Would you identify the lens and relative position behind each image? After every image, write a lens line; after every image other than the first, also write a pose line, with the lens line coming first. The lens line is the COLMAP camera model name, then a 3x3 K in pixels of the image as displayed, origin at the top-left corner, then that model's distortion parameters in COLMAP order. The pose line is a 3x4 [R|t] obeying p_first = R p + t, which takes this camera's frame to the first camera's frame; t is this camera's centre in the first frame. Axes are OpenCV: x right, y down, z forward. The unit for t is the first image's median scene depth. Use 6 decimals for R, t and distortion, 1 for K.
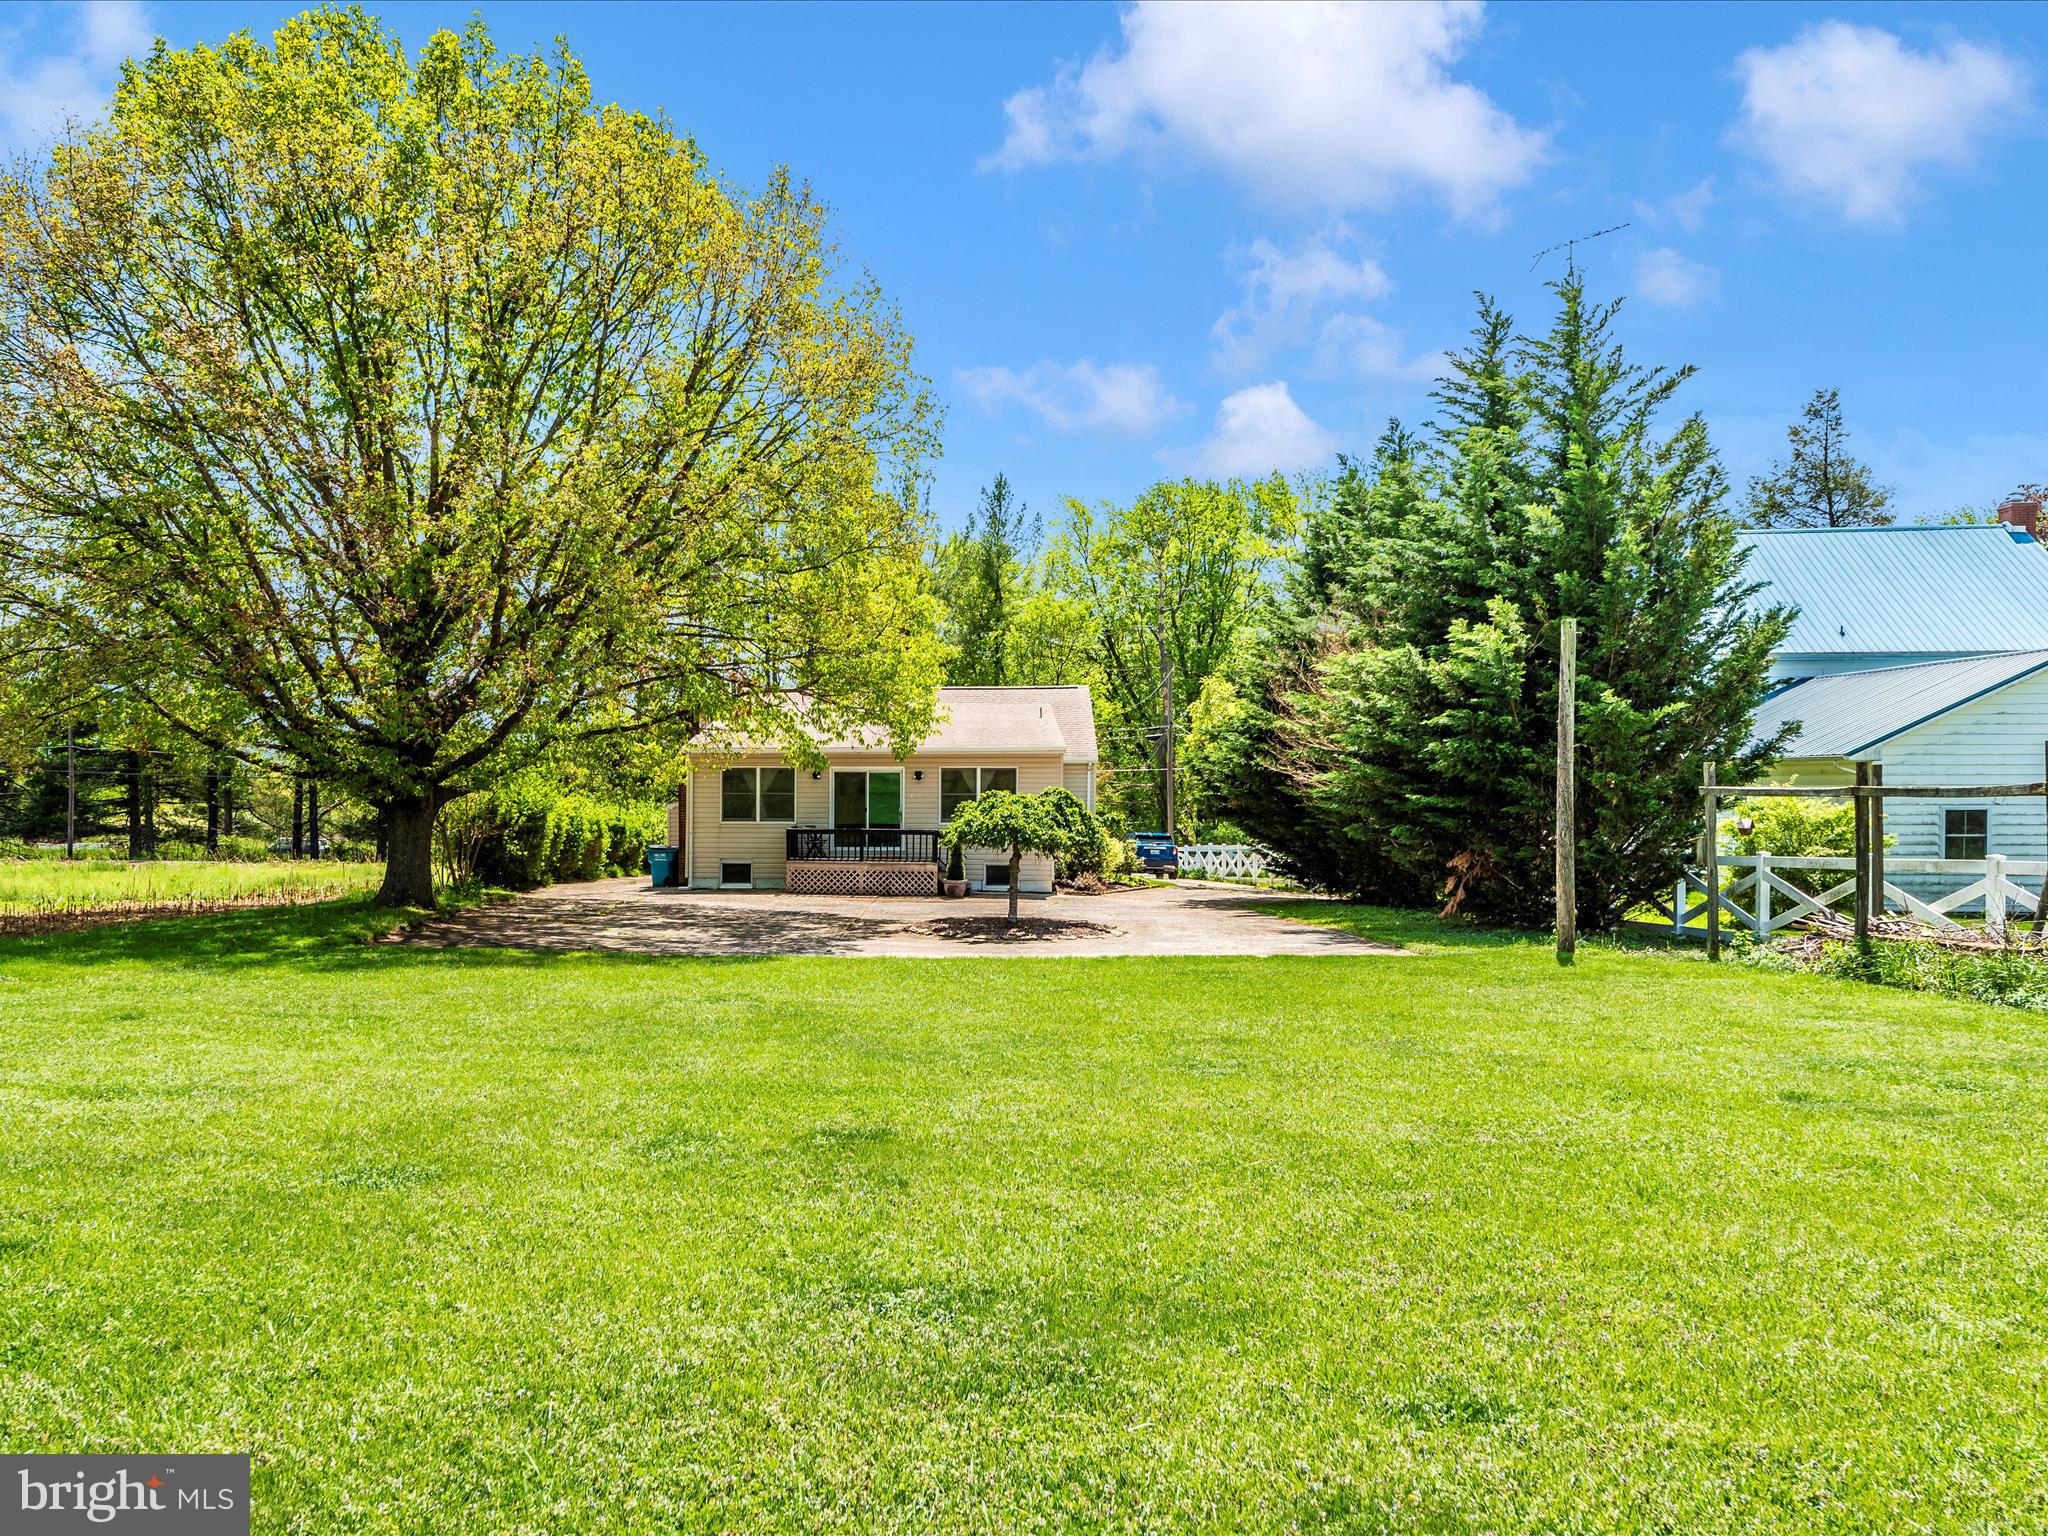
lens RADIAL K [[1795.3, 0, 1020.6], [0, 1795.3, 769.5], [0, 0, 1]] dist [-0.003339, -0.000655]
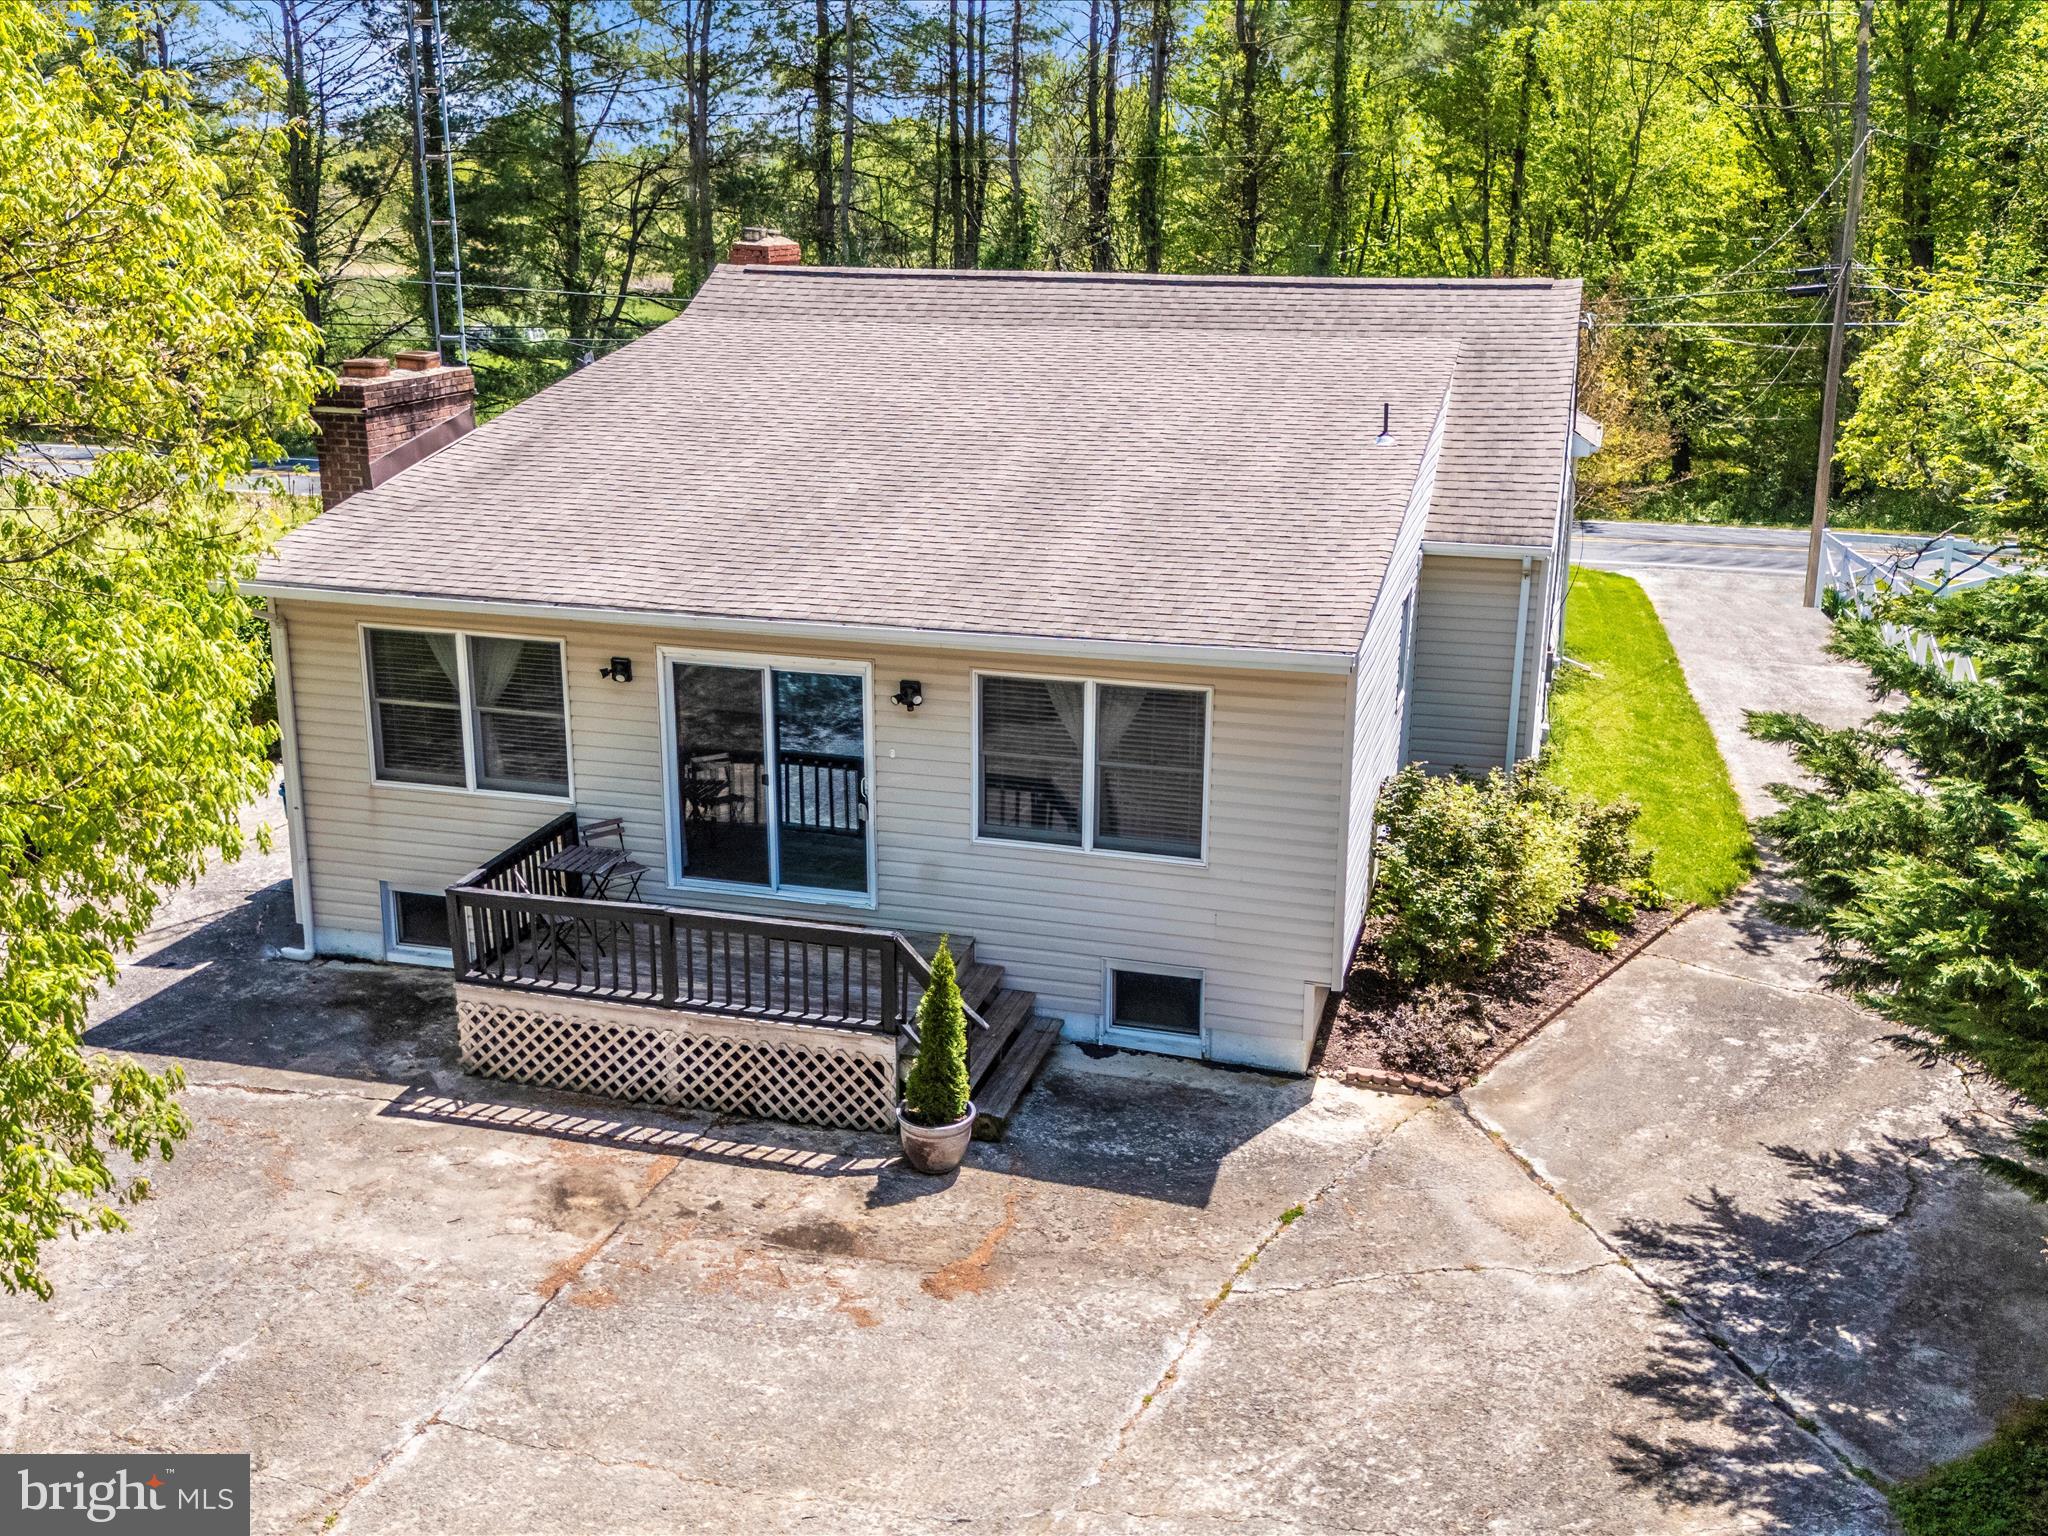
lens RADIAL K [[2105.9, 0, 1033.0], [0, 2105.9, 771.1], [0, 0, 1]] dist [0.045025, 0.000000]
pose [[0.958650, 0.089383, -0.270186, 0.048053], [0.000227, 0.949157, 0.314804, -0.072183], [0.284587, -0.301848, 0.909889, 0.464877]]
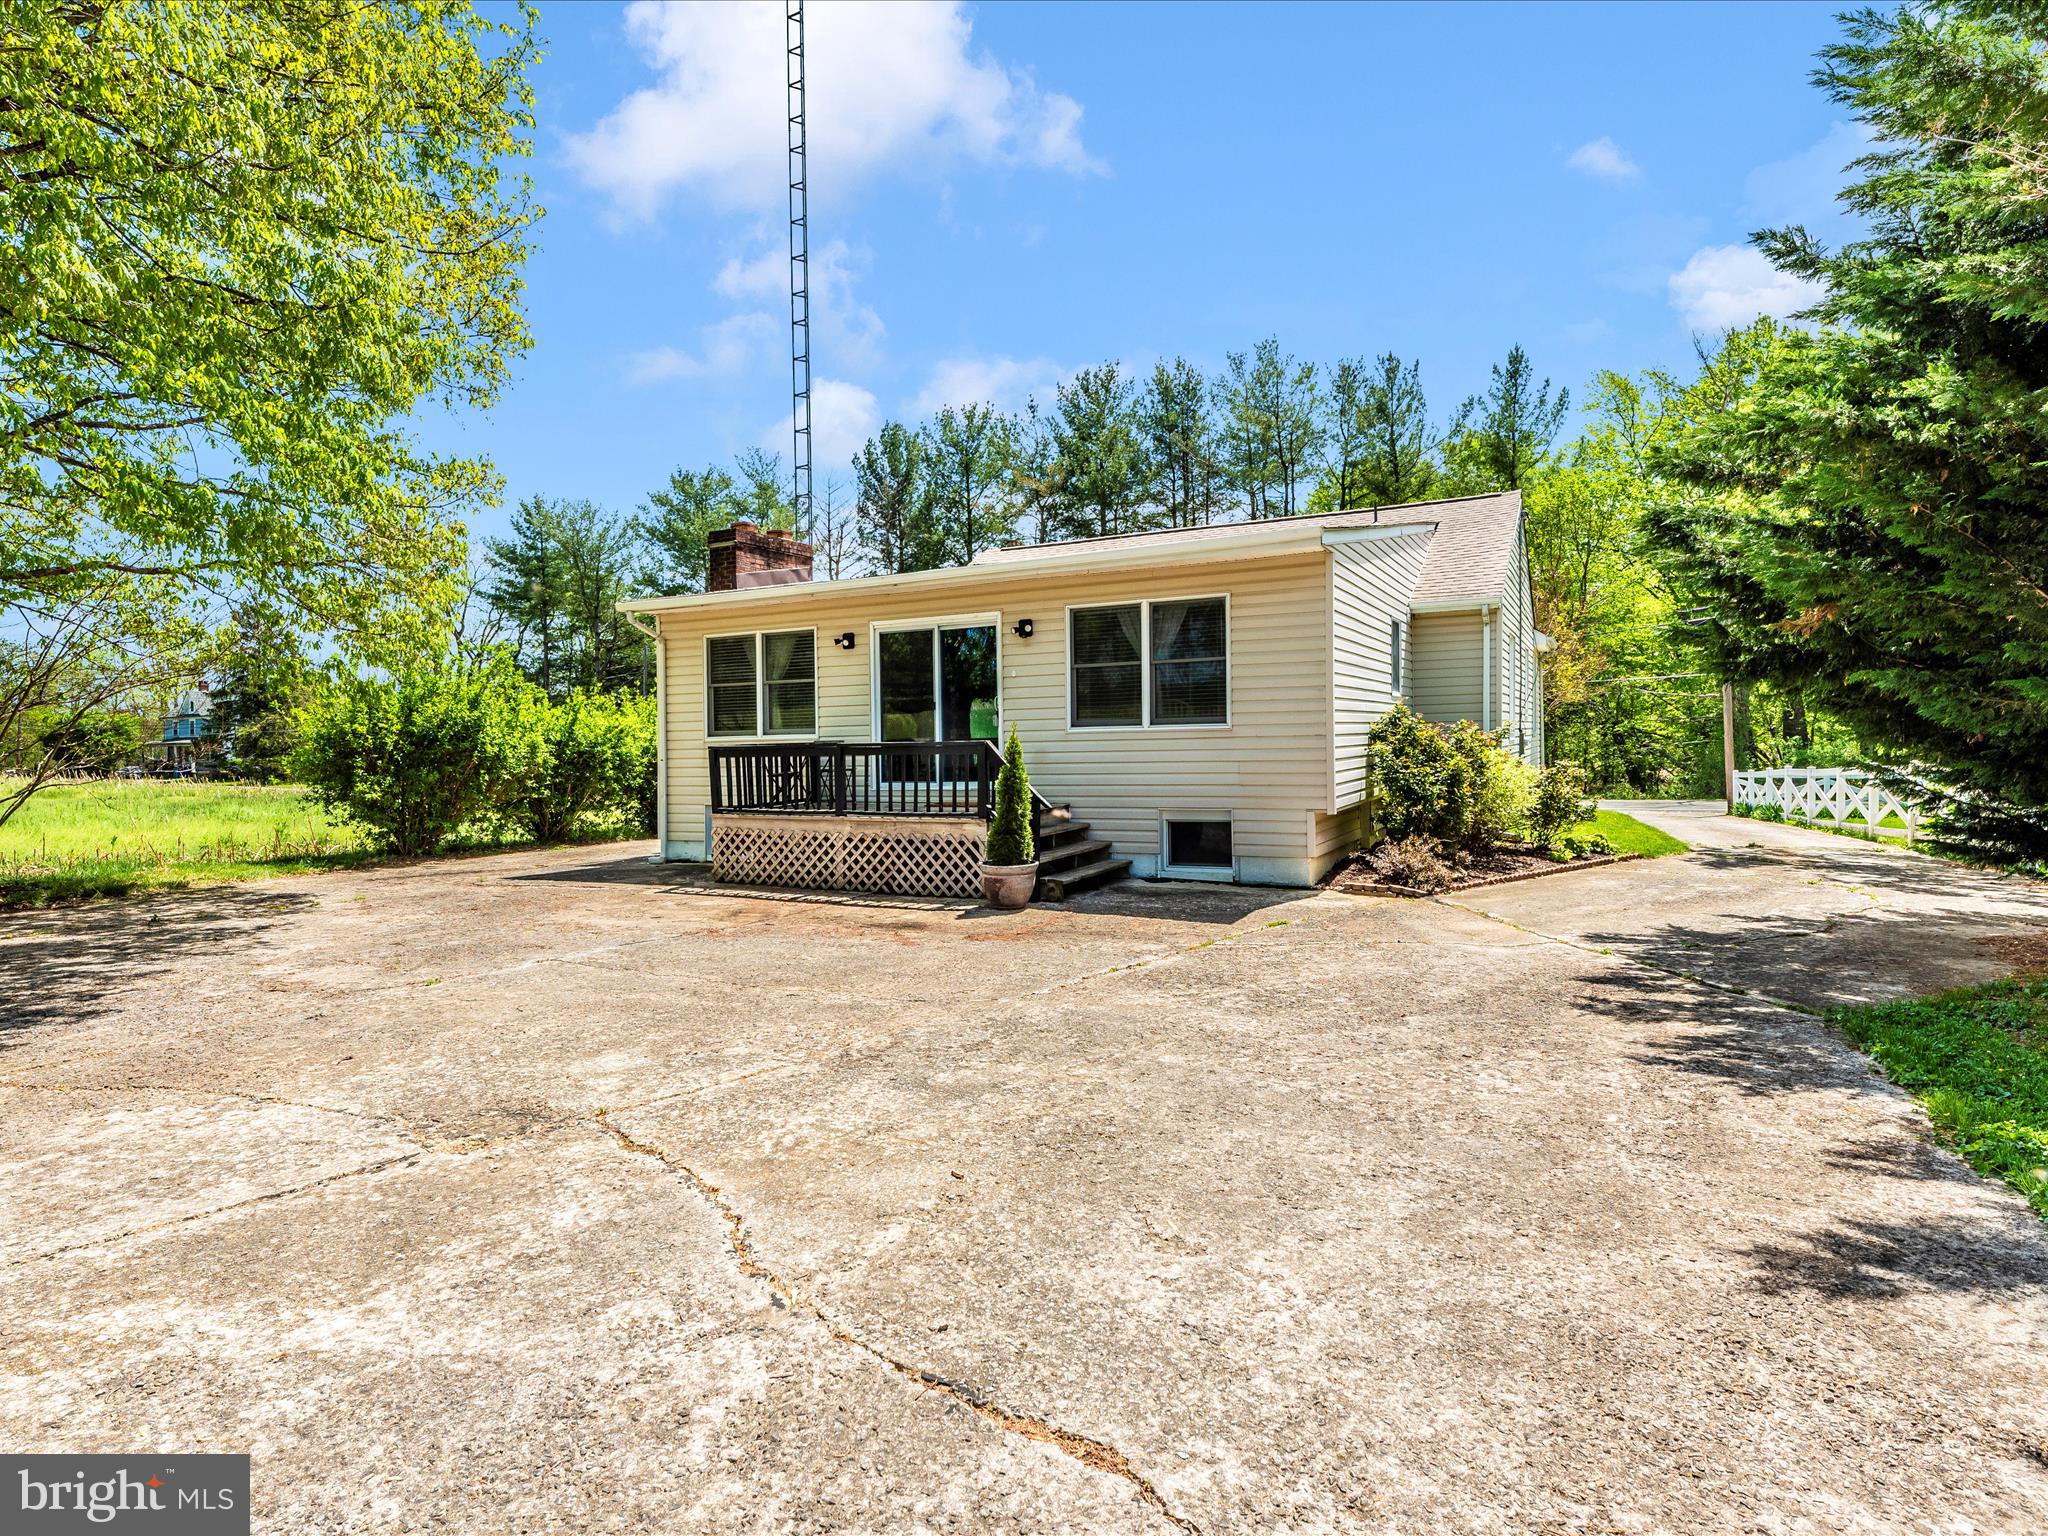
lens RADIAL K [[1166.7, 0, 1024.5], [0, 1166.7, 776.2], [0, 0, 1]] dist [-0.037451, -0.000765]
pose [[0.878936, -0.004316, -0.476920, 0.062230], [0.027194, 0.998786, 0.041077, 0.020686], [0.476163, -0.049073, 0.877986, 0.516182]]
